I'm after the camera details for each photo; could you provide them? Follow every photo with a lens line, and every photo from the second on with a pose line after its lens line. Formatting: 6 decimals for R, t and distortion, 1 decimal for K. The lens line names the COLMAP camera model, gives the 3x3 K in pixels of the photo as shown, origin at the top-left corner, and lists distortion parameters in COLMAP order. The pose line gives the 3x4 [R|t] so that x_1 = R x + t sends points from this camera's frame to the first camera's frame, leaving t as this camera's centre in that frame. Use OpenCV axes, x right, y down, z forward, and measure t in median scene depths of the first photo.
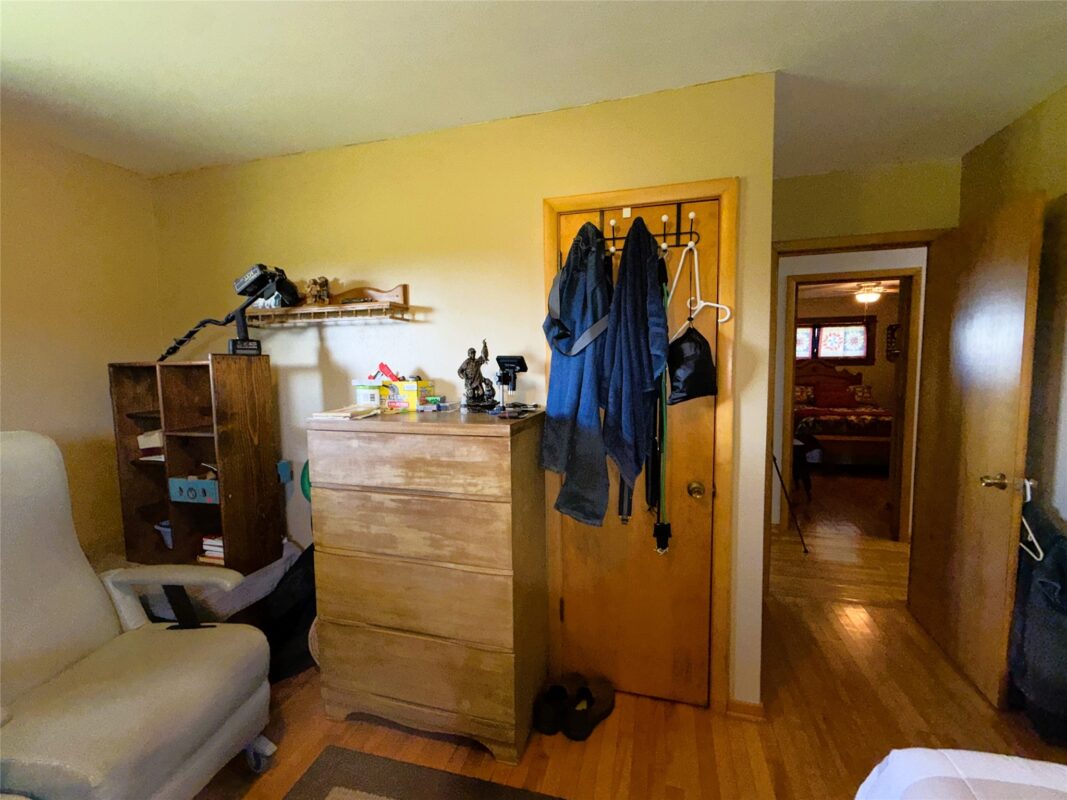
lens RADIAL K [[429.2, 0, 530.3], [0, 429.2, 399.6], [0, 0, 1]] dist [-0.001052, 0.000271]
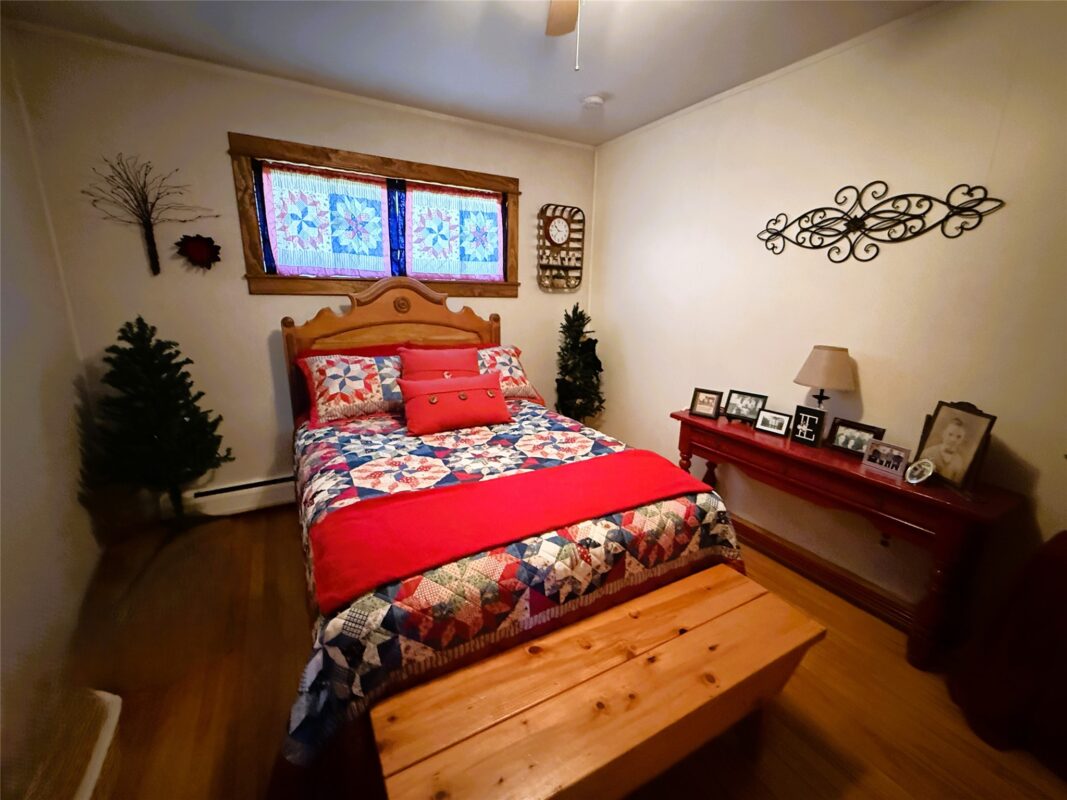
lens RADIAL K [[429.2, 0, 530.3], [0, 429.2, 399.6], [0, 0, 1]] dist [-0.001052, 0.000271]
pose [[0.671288, -0.146001, 0.726675, 0.470487], [0.028955, 0.984825, 0.171120, -0.052567], [-0.740631, -0.093830, 0.665328, 0.682477]]
